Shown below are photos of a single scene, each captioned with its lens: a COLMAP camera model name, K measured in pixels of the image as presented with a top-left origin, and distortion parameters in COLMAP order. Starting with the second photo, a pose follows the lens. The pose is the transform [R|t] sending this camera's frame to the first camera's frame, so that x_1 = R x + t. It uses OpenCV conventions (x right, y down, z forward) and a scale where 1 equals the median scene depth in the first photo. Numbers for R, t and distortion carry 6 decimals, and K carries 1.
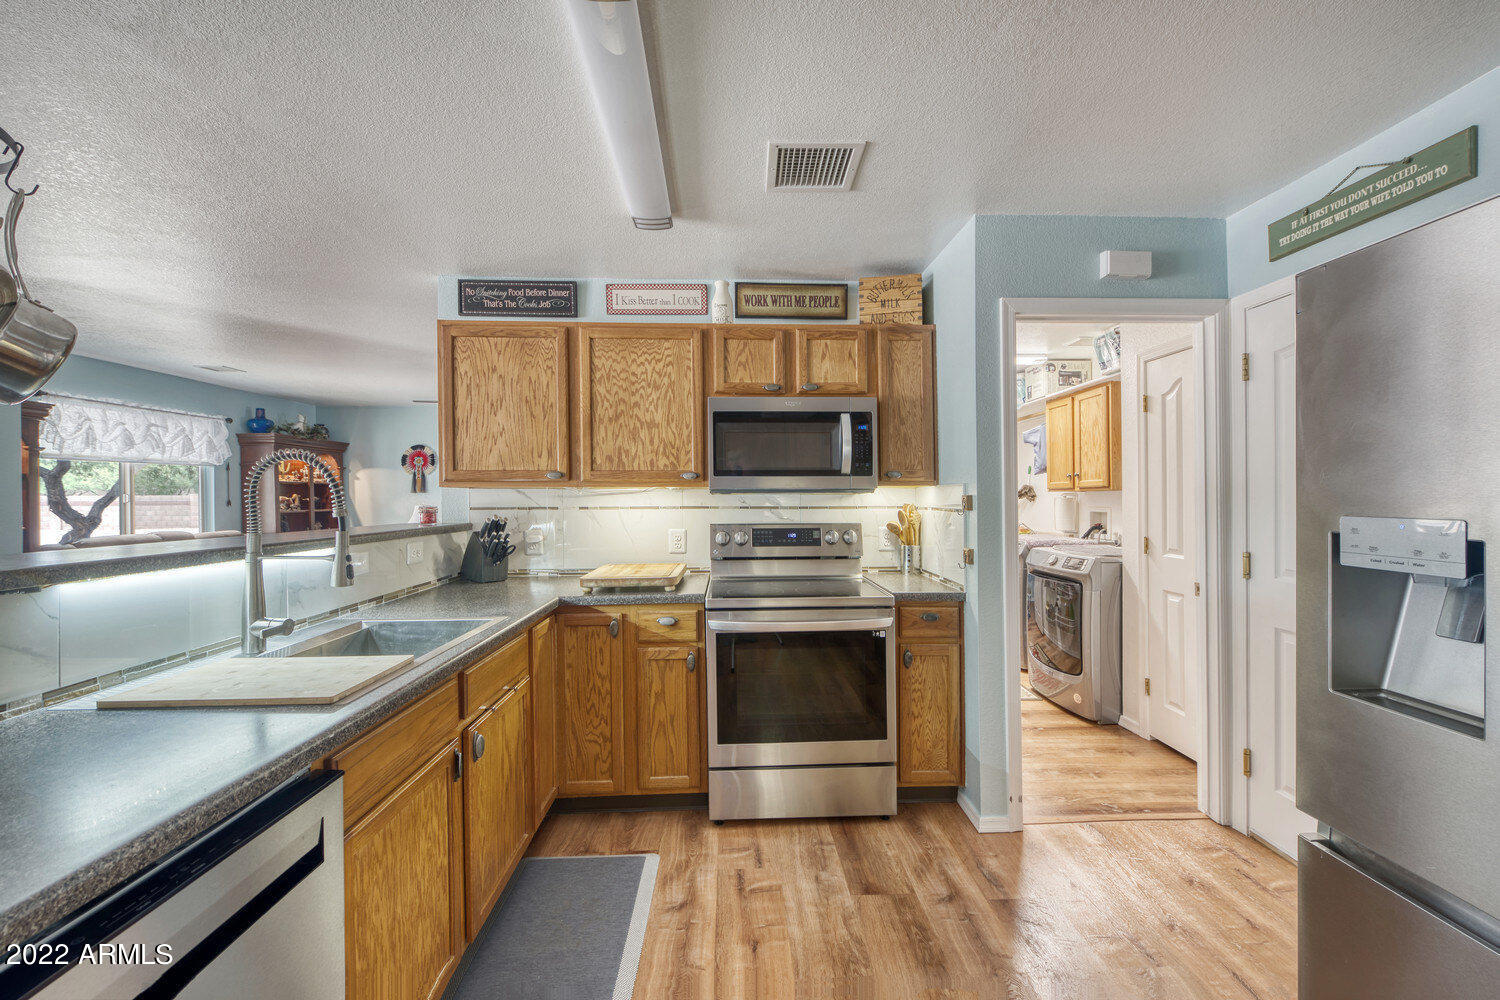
lens RADIAL K [[598.4, 0, 753.4], [0, 598.4, 516.1], [0, 0, 1]] dist [0.009406, -0.008067]
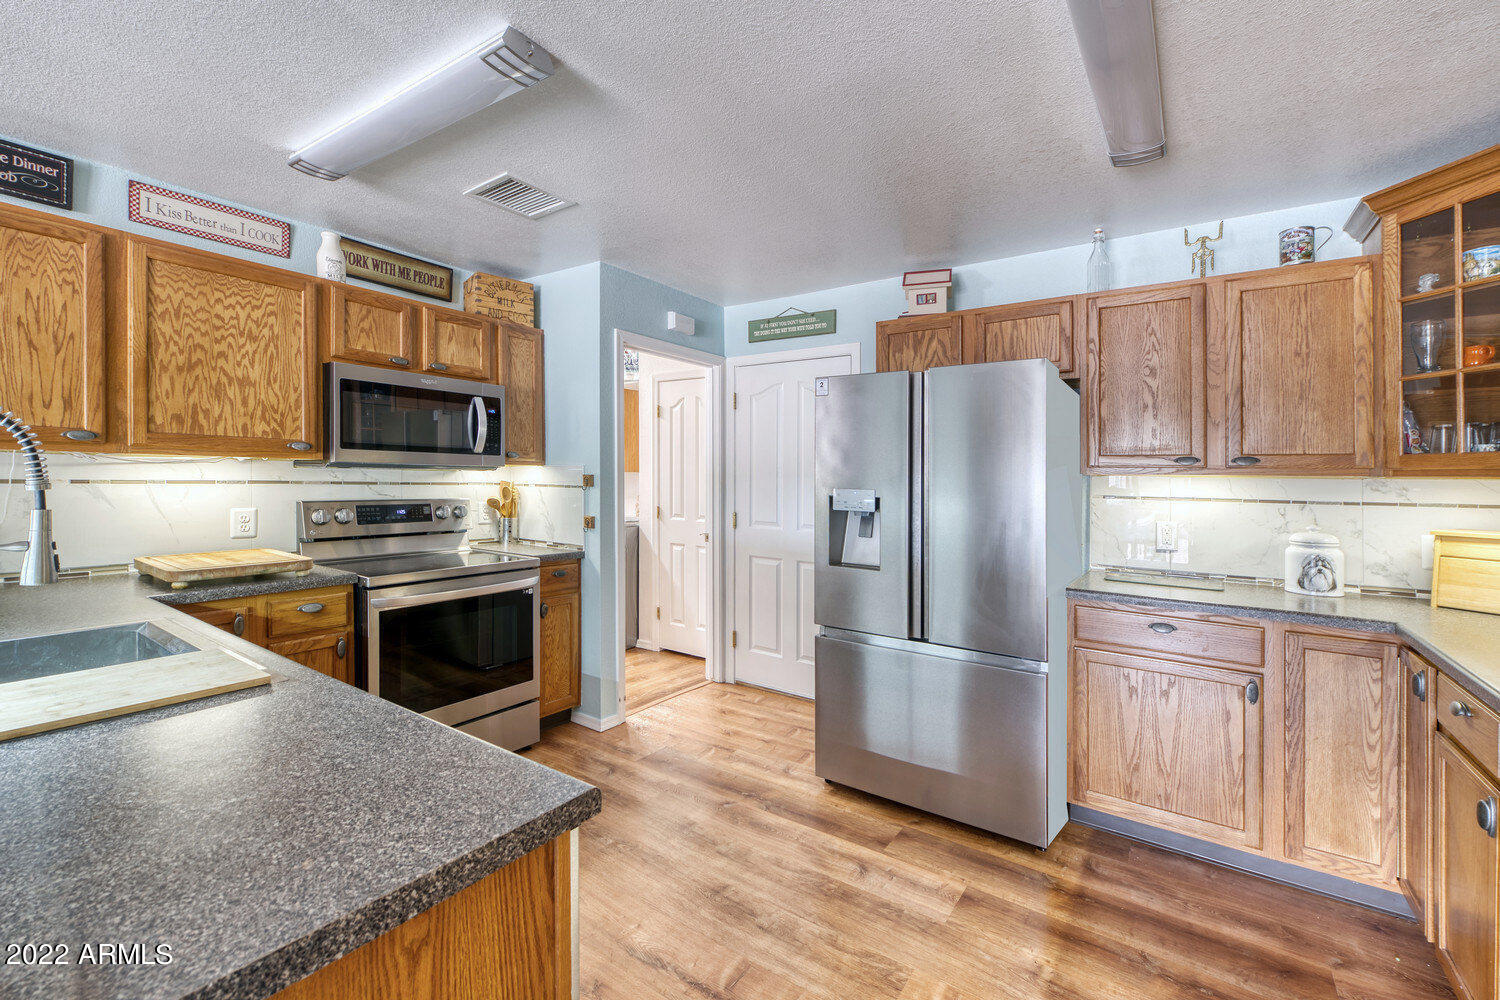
lens RADIAL K [[645.3, 0, 750.0], [0, 645.3, 500.0], [0, 0, 1]] dist [-0.000862, -0.000501]
pose [[0.612553, -0.011957, 0.790339, -0.453000], [0.006183, 0.999927, 0.010335, 0.006197], [-0.790405, -0.001444, 0.612582, -0.103837]]
